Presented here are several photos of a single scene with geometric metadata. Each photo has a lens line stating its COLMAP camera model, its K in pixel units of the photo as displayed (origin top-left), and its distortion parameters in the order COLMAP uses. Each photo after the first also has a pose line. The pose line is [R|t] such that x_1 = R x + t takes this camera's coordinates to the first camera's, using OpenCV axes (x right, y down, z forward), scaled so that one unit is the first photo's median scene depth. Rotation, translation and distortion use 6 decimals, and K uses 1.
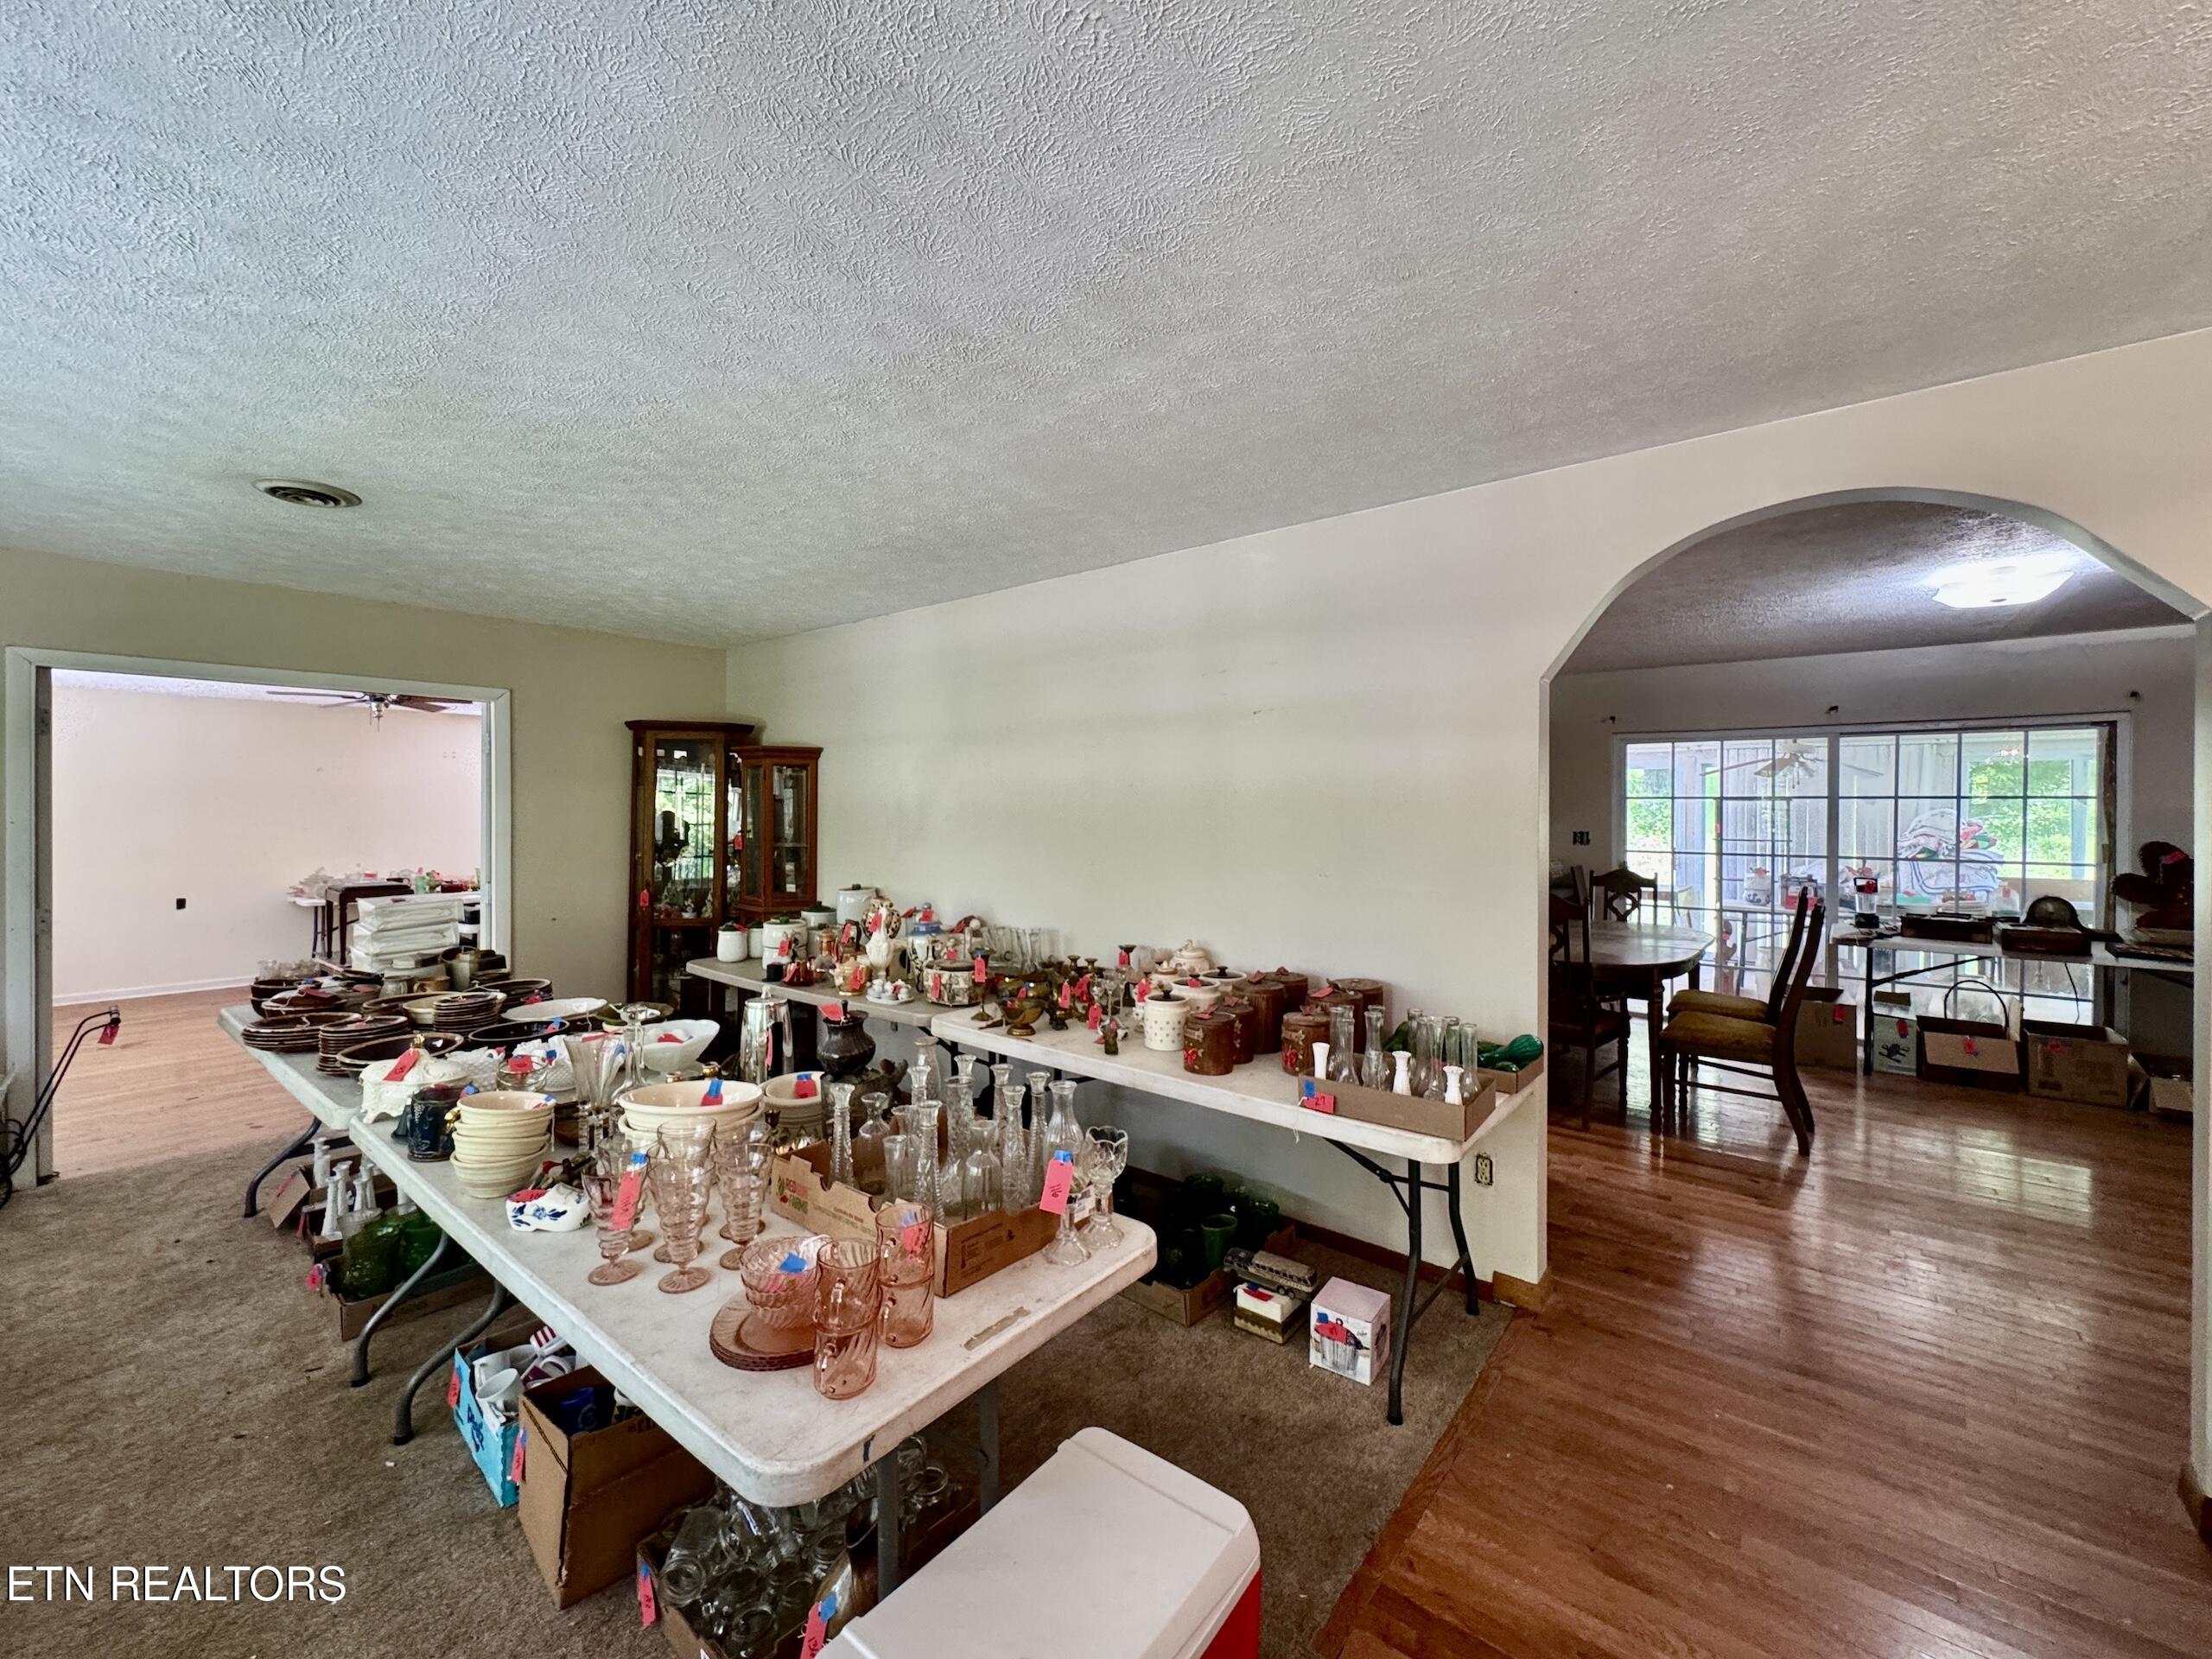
lens RADIAL K [[887.1, 0, 1101.2], [0, 887.1, 806.1], [0, 0, 1]] dist [-0.001693, 0.000351]
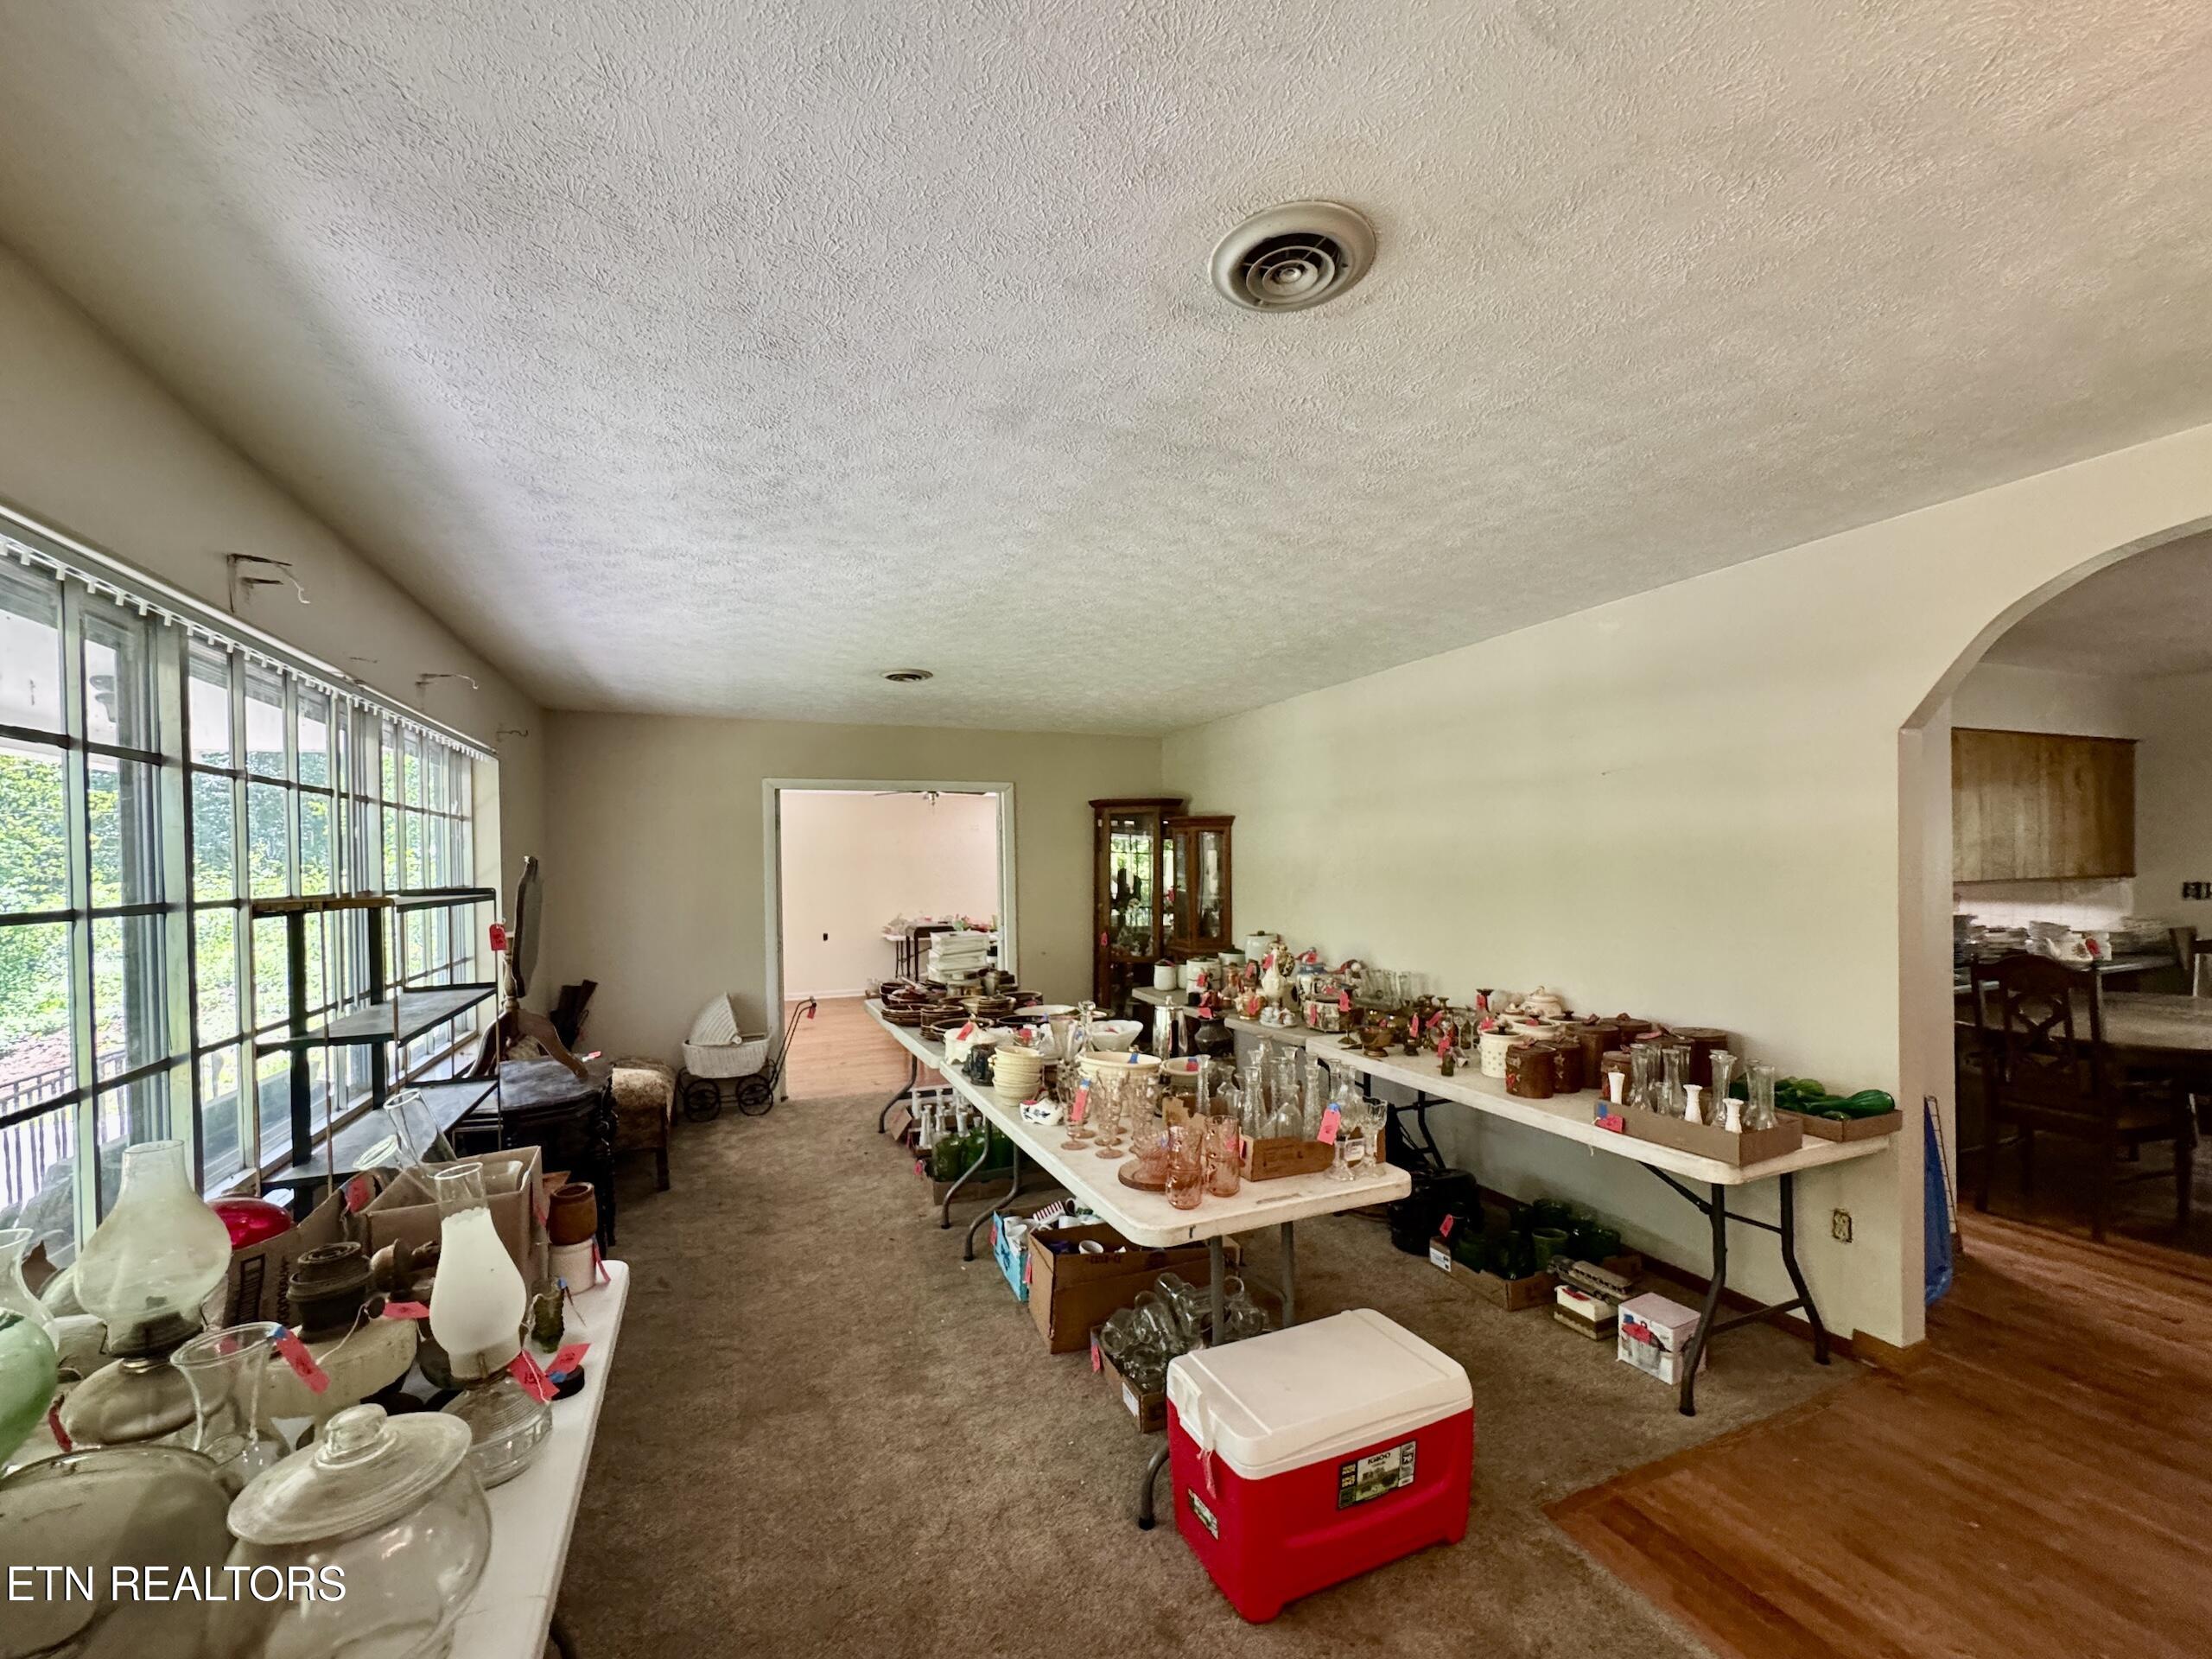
lens RADIAL K [[881.1, 0, 1106.0], [0, 881.1, 829.5], [0, 0, 1]] dist [-0.000210, -0.000099]
pose [[0.885729, -0.033780, -0.462973, 0.169388], [0.018489, 0.999125, -0.037527, -0.012947], [0.463835, 0.024679, 0.885578, -0.266985]]
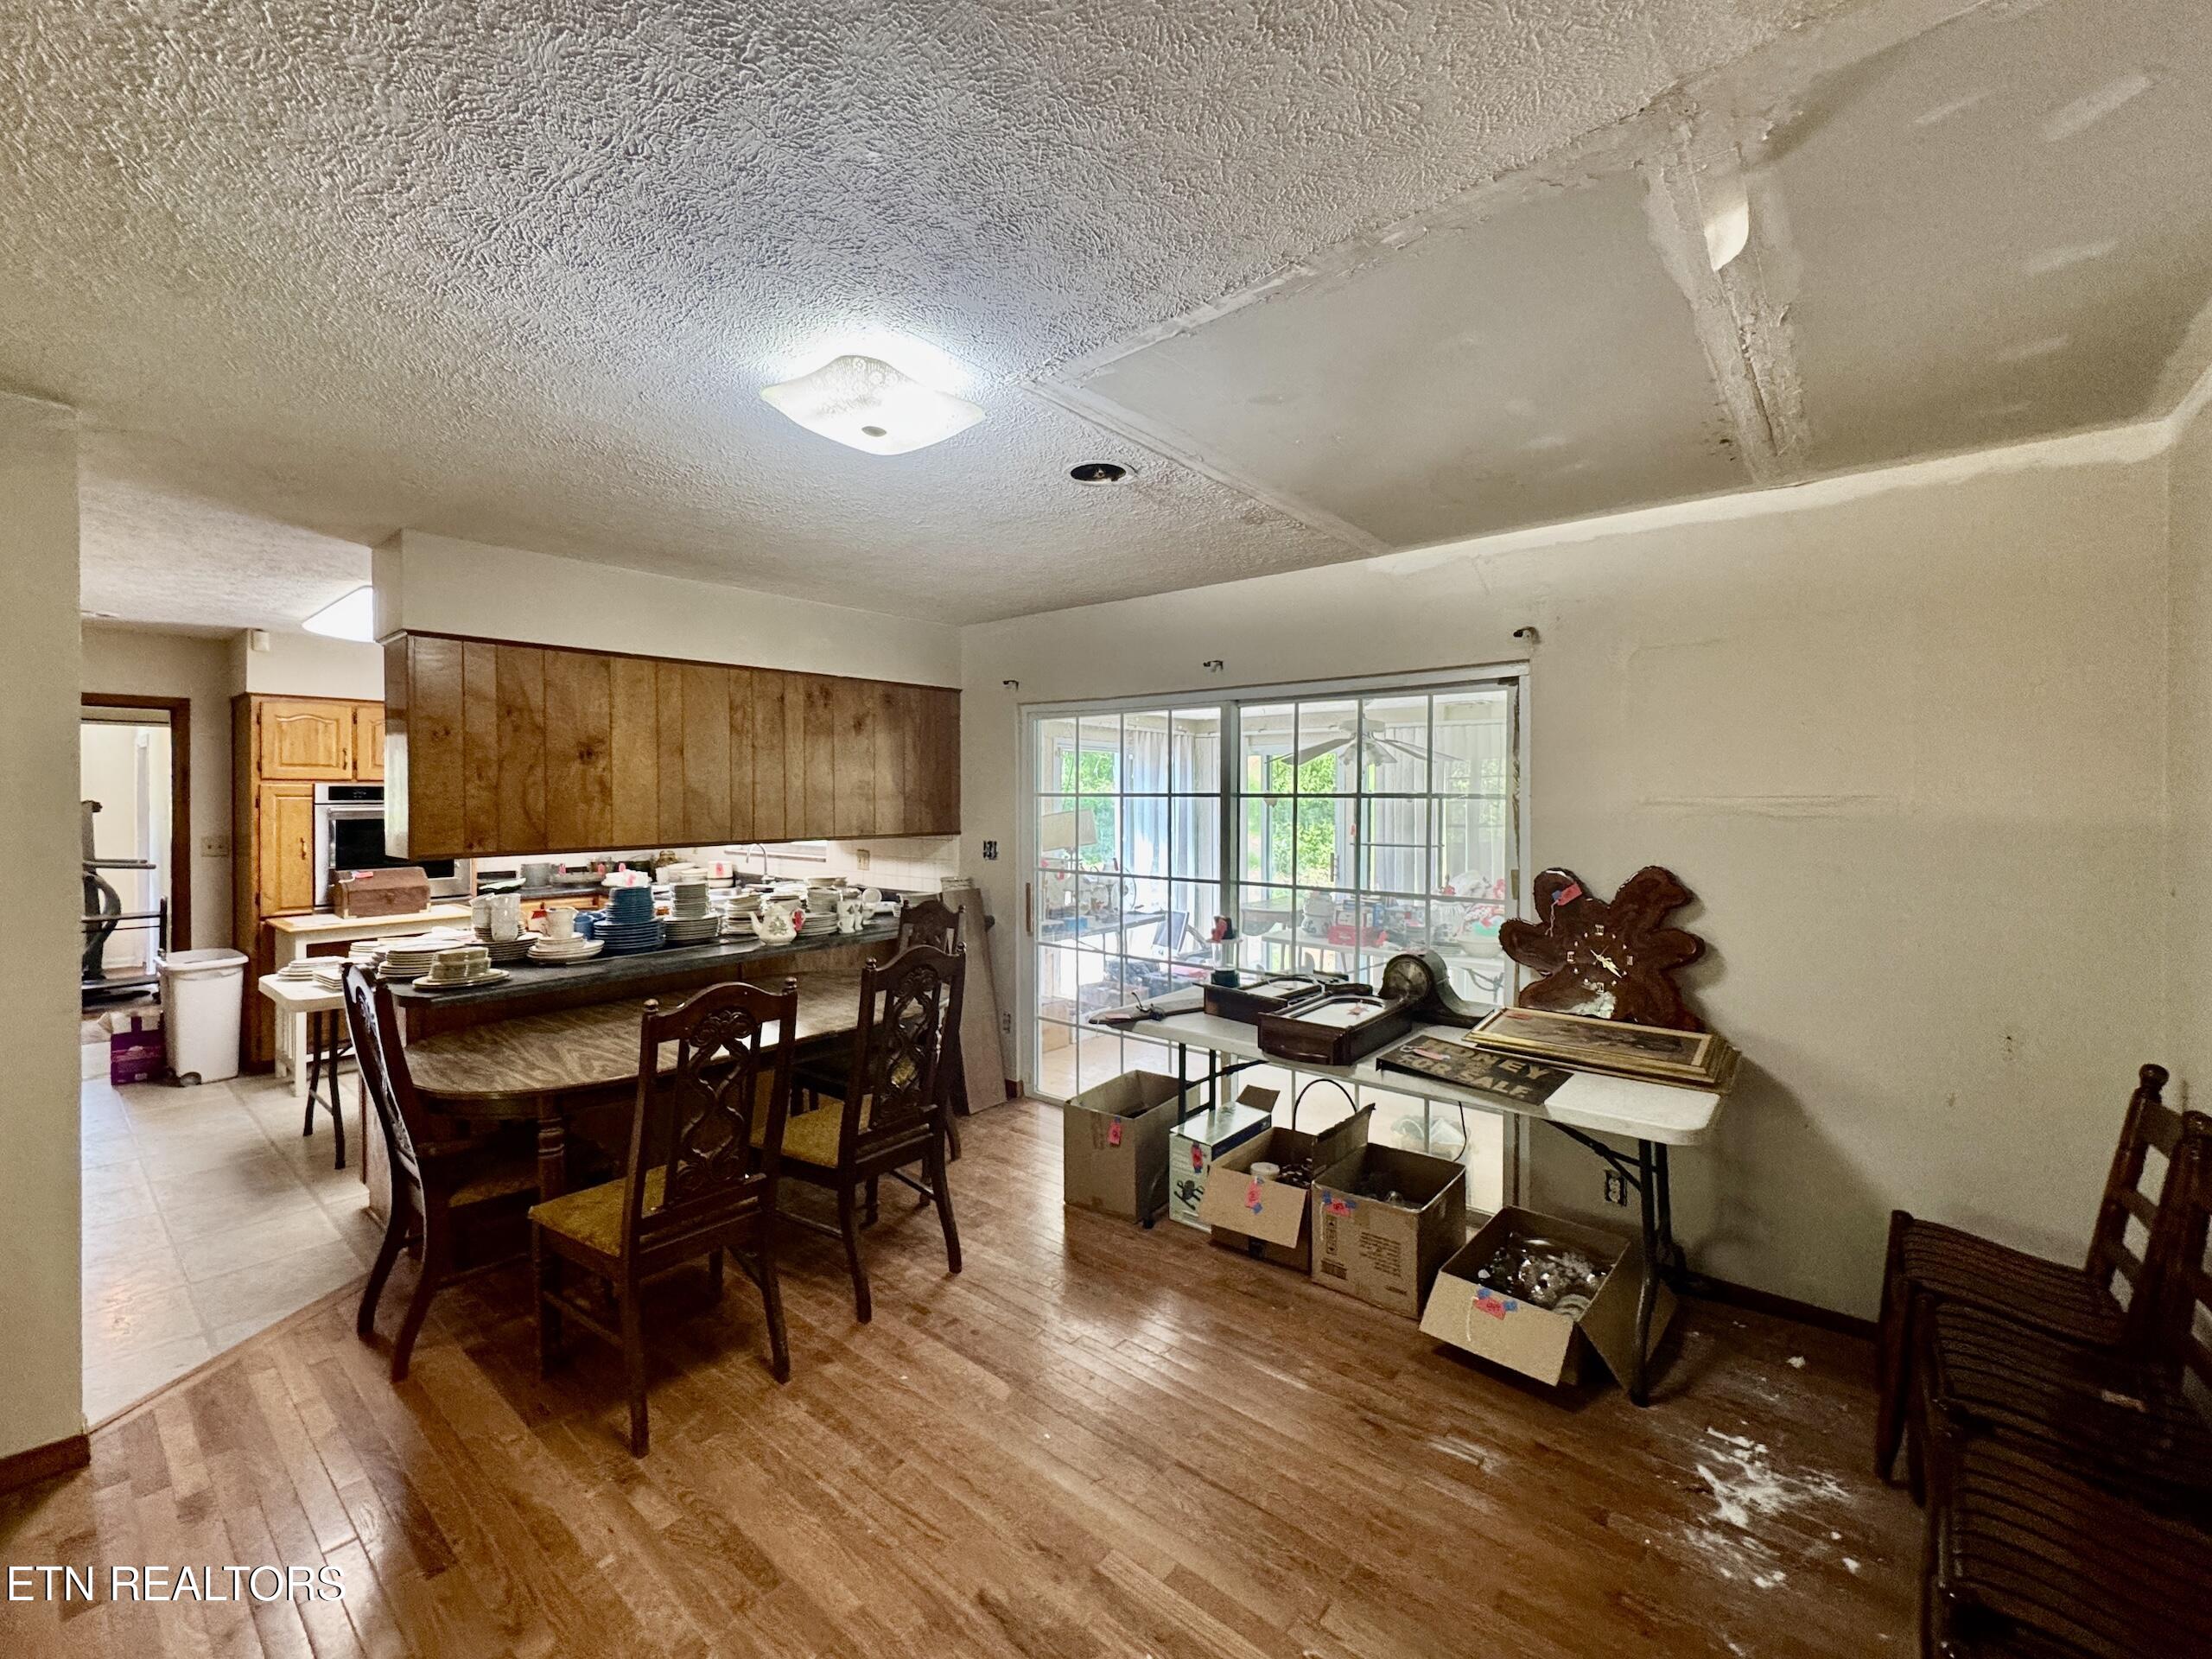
lens RADIAL K [[918.3, 0, 1107.3], [0, 918.3, 786.9], [0, 0, 1]] dist [-0.000201, -0.000123]
pose [[0.999935, 0.001272, -0.011299, 1.784194], [-0.001414, 0.999920, -0.012571, -0.017142], [0.011283, 0.012587, 0.999857, 0.700371]]
